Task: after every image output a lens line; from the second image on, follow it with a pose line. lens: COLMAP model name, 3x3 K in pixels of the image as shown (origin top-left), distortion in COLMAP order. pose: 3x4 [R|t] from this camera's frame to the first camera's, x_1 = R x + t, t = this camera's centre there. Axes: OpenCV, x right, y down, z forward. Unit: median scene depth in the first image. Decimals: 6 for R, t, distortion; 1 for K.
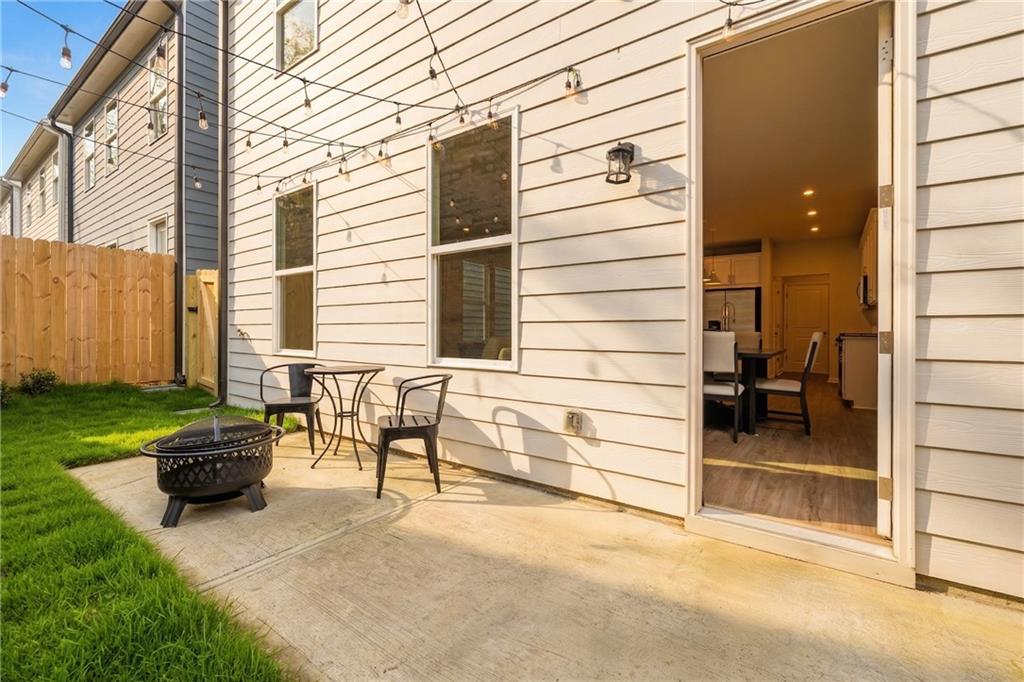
lens RADIAL K [[440.8, 0, 507.5], [0, 440.8, 334.9], [0, 0, 1]] dist [-0.007467, 0.001170]
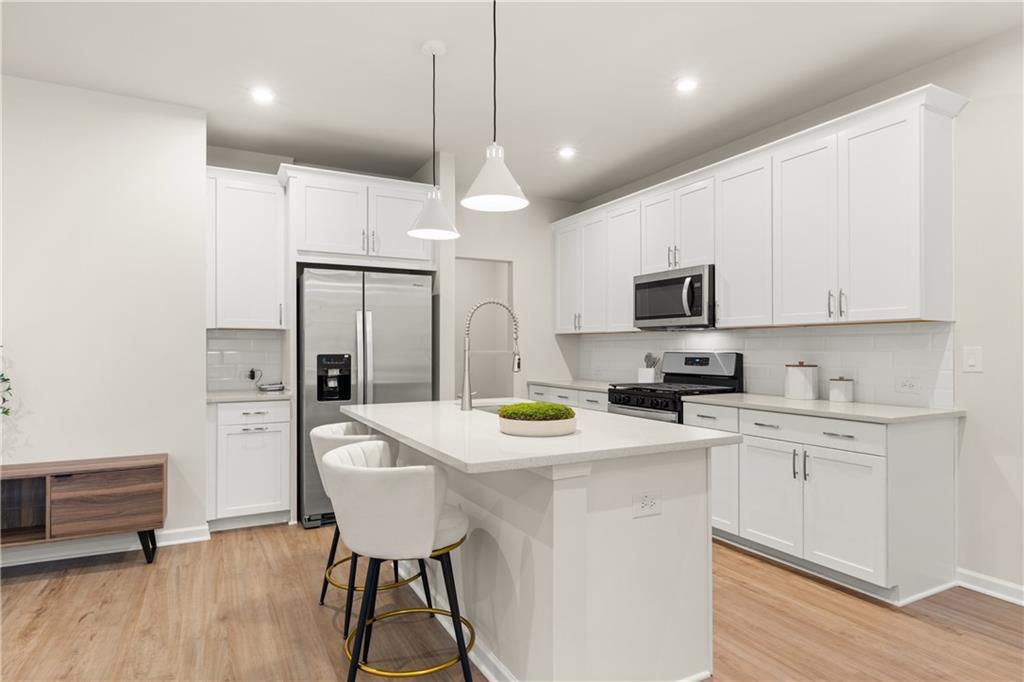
lens RADIAL K [[561.5, 0, 513.8], [0, 561.5, 353.3], [0, 0, 1]] dist [-0.007938, 0.002053]
pose [[0.432317, -0.009727, 0.901669, 0.223175], [0.012964, 0.999906, 0.004571, -0.054740], [-0.901628, 0.009713, 0.432403, 1.132141]]
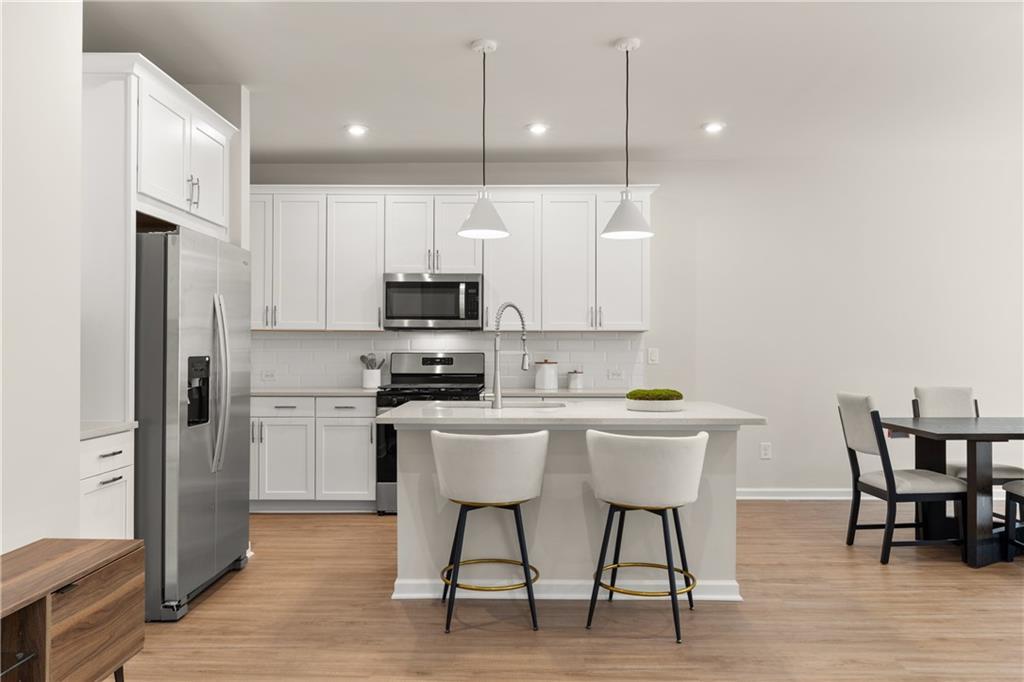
lens RADIAL K [[771.2, 0, 511.4], [0, 771.2, 335.7], [0, 0, 1]] dist [0.009642, -0.012581]
pose [[-0.583061, 0.008923, 0.812379, 0.058826], [0.004819, 0.999960, -0.007525, -0.065133], [-0.812414, -0.000473, -0.583081, 1.831213]]
